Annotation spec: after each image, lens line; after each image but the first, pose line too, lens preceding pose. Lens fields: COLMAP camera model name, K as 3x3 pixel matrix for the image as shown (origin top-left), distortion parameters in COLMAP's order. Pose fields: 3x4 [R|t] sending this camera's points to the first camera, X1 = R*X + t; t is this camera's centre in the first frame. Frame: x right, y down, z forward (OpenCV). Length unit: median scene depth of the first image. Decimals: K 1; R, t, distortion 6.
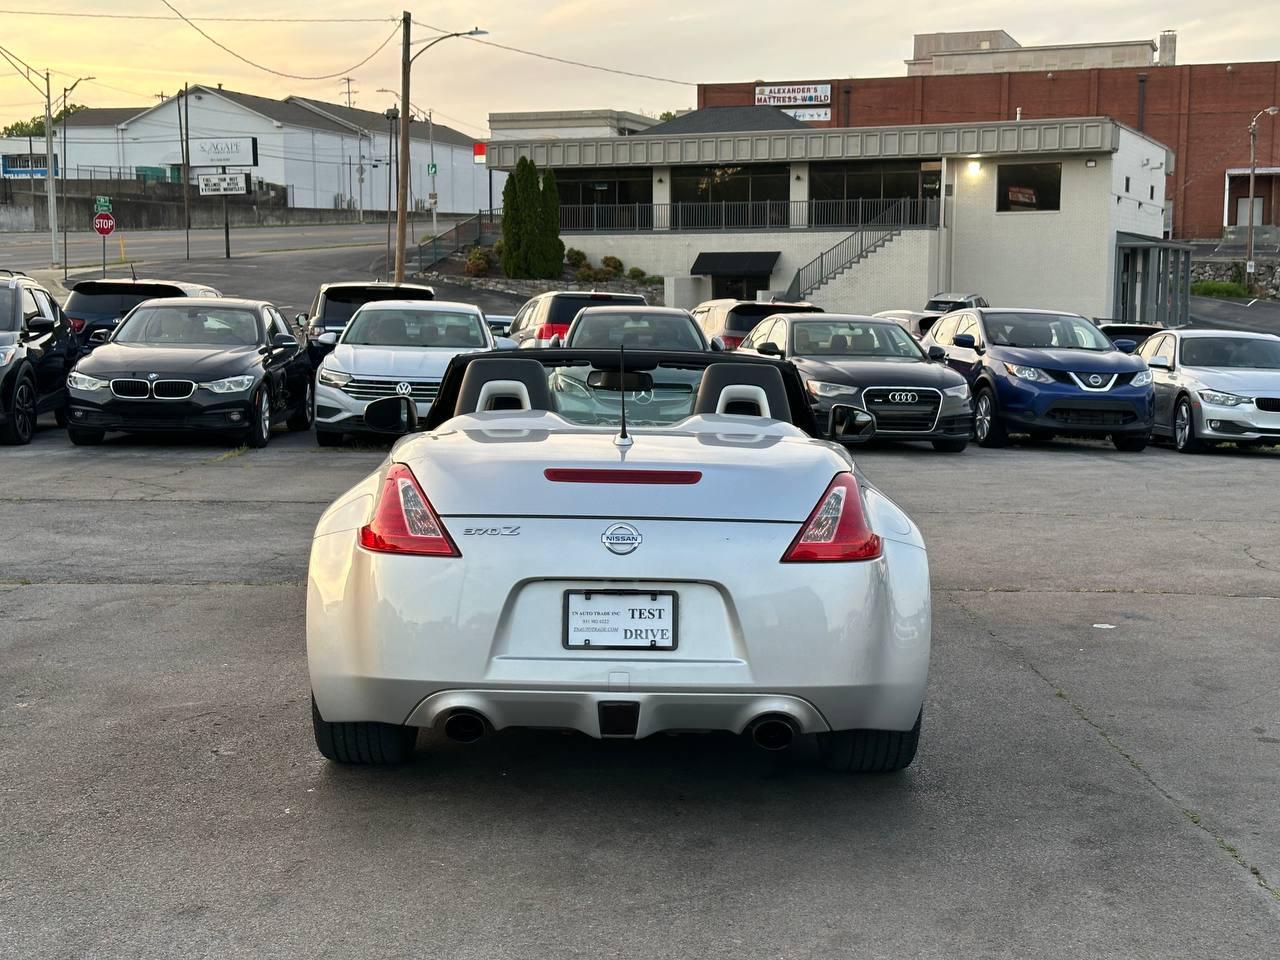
lens RADIAL K [[1797.4, 0, 652.9], [0, 1797.4, 483.5], [0, 0, 1]] dist [0.123518, 0.000000]
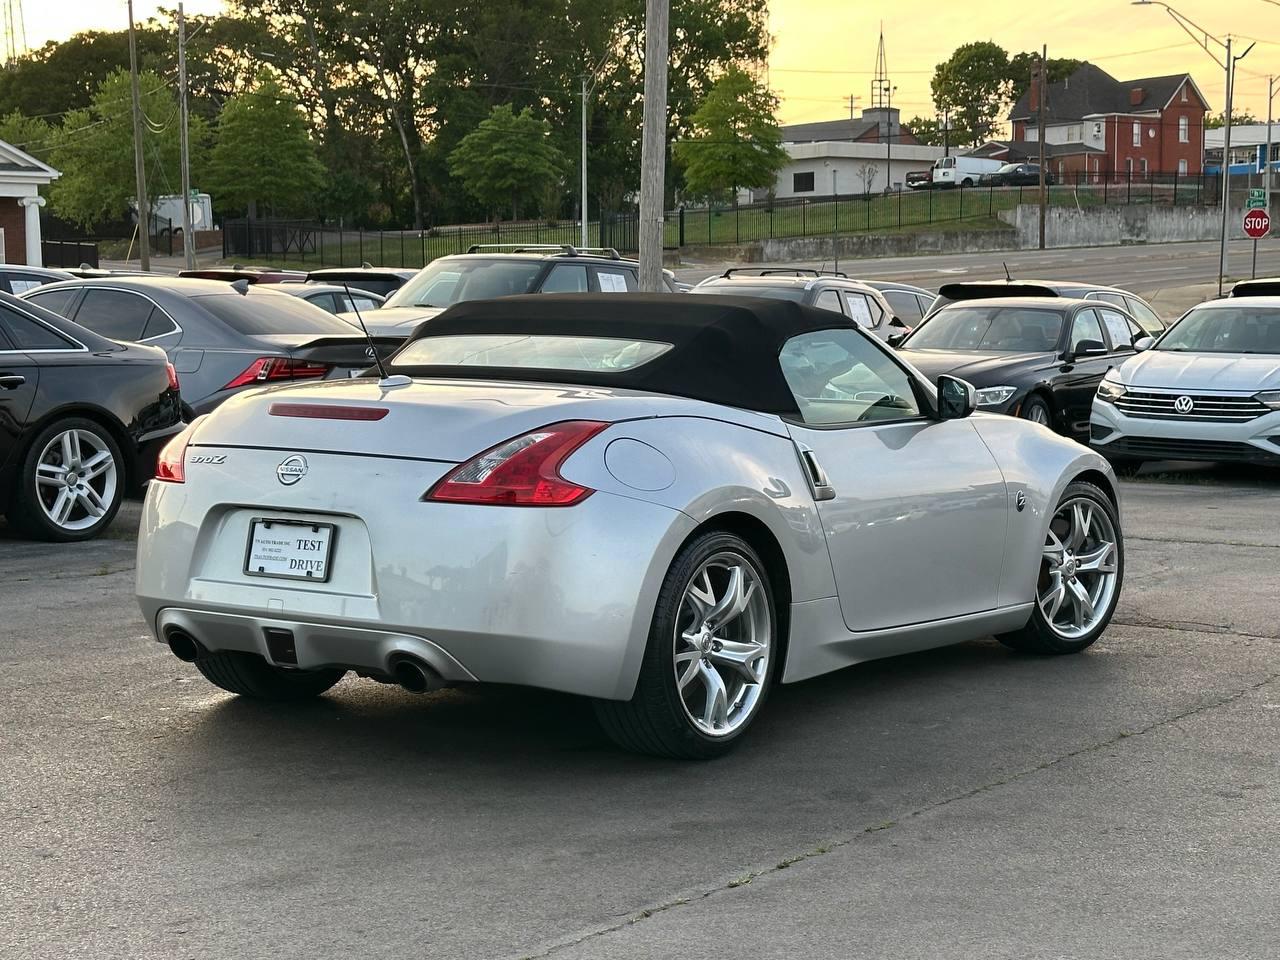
lens RADIAL K [[2381.0, 0, 639.2], [0, 2381.0, 478.7], [0, 0, 1]] dist [0.112120, 0.000000]
pose [[0.820926, 0.034505, -0.569991, 0.765885], [-0.056264, 0.998203, -0.020607, 0.043961], [0.568255, 0.048987, 0.821393, 0.000685]]
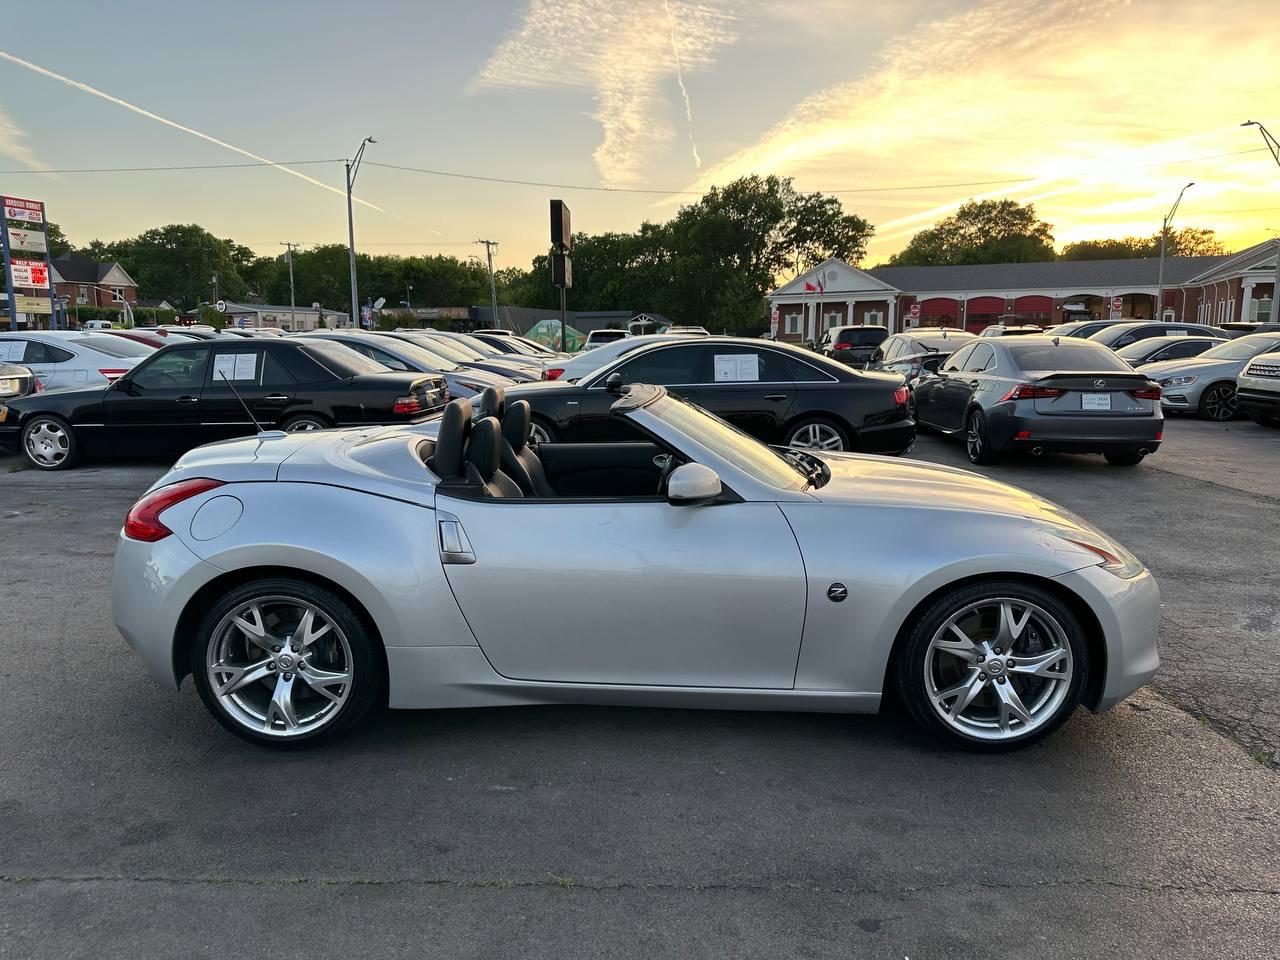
lens RADIAL K [[913.5, 0, 640.4], [0, 913.5, 476.1], [0, 0, 1]] dist [-0.009681, -0.000206]
pose [[-0.034195, 0.144475, -0.988917, 0.669741], [-0.101042, 0.983926, 0.147240, -0.123633], [0.994294, 0.104957, -0.019047, 1.203997]]
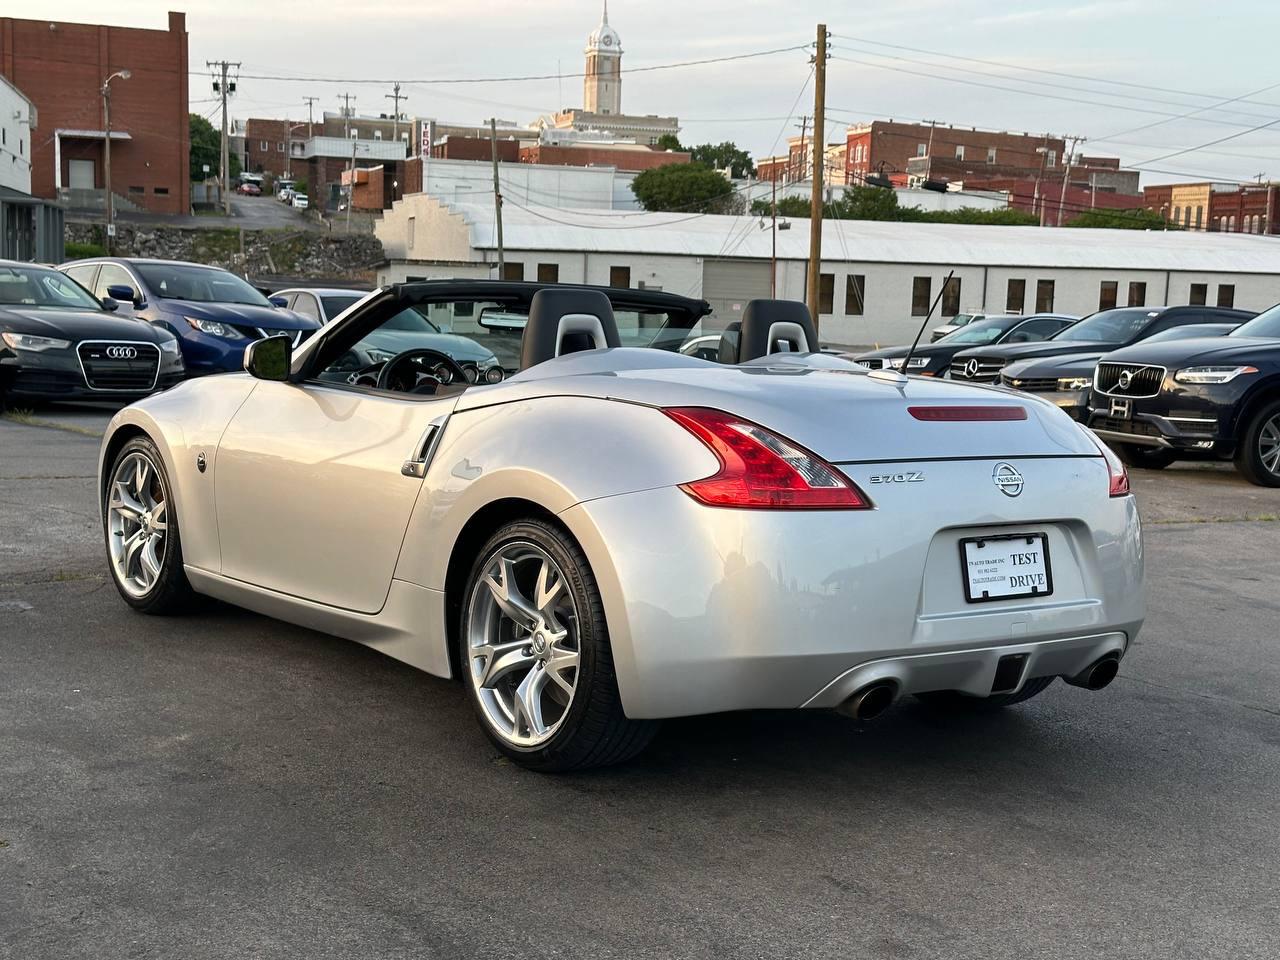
lens RADIAL K [[1797.4, 0, 656.8], [0, 1797.4, 481.2], [0, 0, 1]] dist [0.123518, 0.000000]
pose [[0.797931, -0.042926, 0.601219, -0.604655], [0.032130, 0.999072, 0.028689, -0.000879], [-0.601892, -0.003574, 0.798569, 0.305018]]
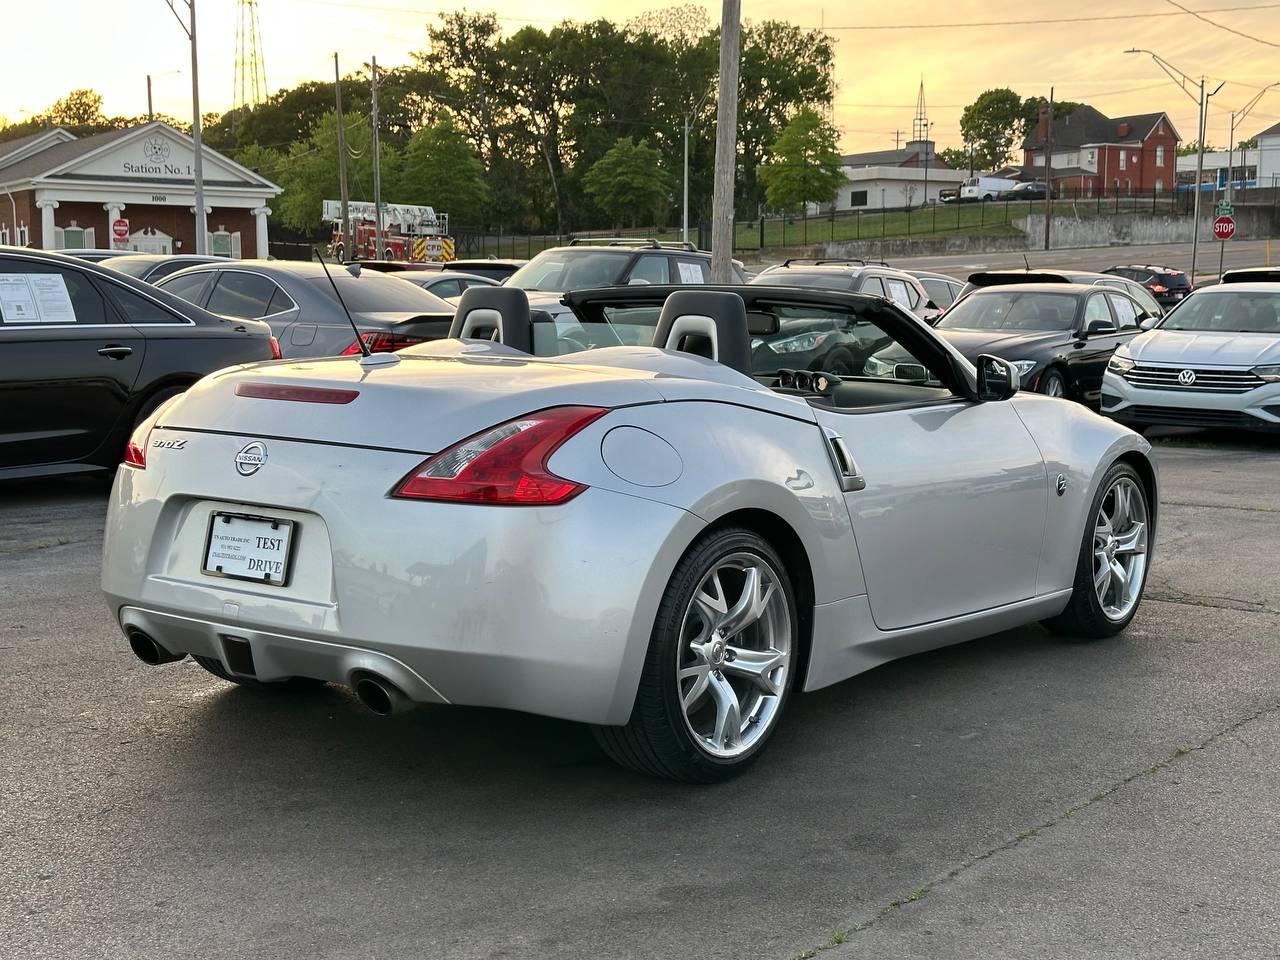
lens RADIAL K [[1797.4, 0, 639.0], [0, 1797.4, 483.1], [0, 0, 1]] dist [0.123518, 0.000000]
pose [[0.790299, 0.060092, -0.609768, 0.581646], [-0.064903, 0.997790, 0.014213, 0.014548], [0.609274, 0.028344, 0.792453, 0.331288]]
